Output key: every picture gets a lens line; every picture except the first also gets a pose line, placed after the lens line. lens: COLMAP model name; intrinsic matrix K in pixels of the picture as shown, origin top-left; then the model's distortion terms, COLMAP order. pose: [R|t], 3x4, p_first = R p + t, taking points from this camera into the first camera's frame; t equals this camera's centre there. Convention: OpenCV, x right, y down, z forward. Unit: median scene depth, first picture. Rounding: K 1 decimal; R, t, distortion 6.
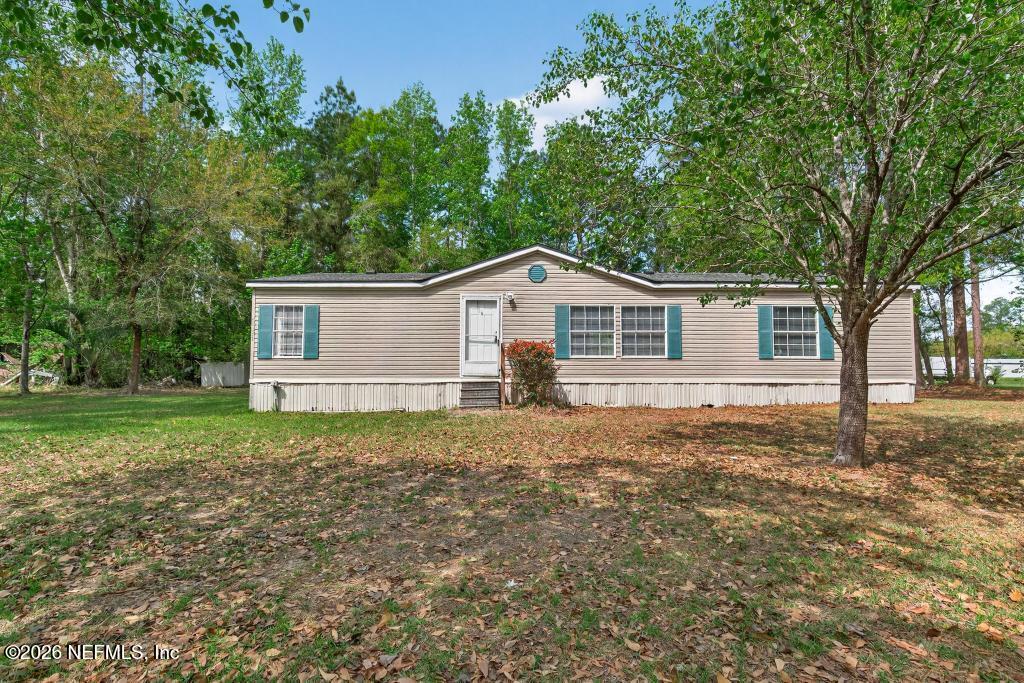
lens RADIAL K [[461.9, 0, 512.0], [0, 461.9, 341.5], [0, 0, 1]] dist [-0.002135, 0.000015]
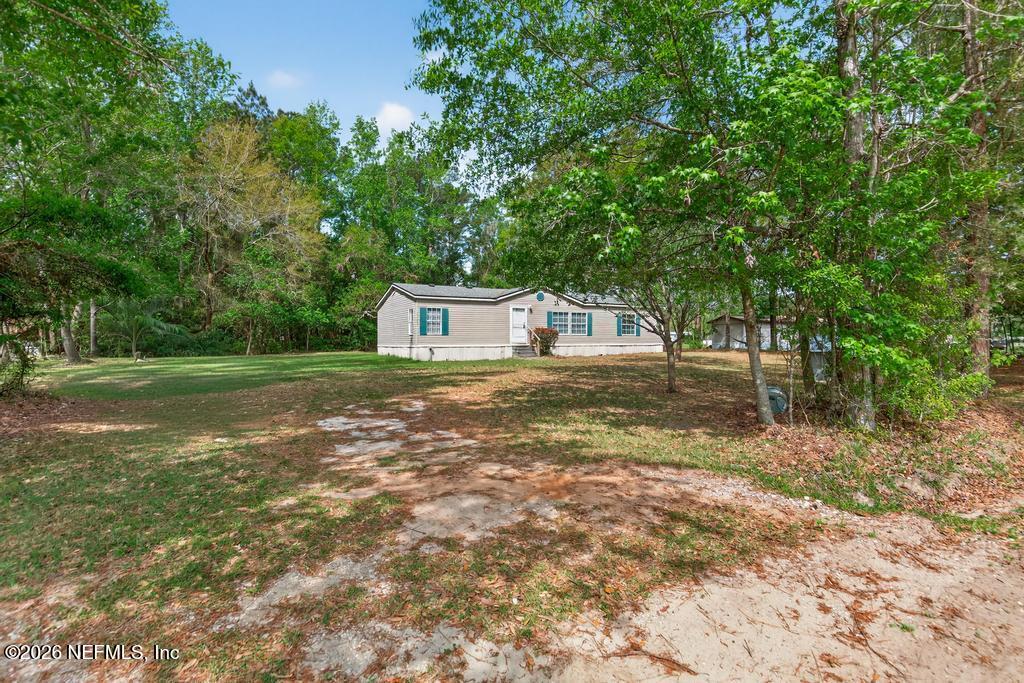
lens RADIAL K [[461.9, 0, 512.0], [0, 461.9, 341.5], [0, 0, 1]] dist [-0.002135, 0.000015]
pose [[0.886368, -0.004072, 0.462964, -1.099429], [-0.015118, 0.999174, 0.037732, -0.014274], [-0.462735, -0.040444, 0.885574, -0.914845]]
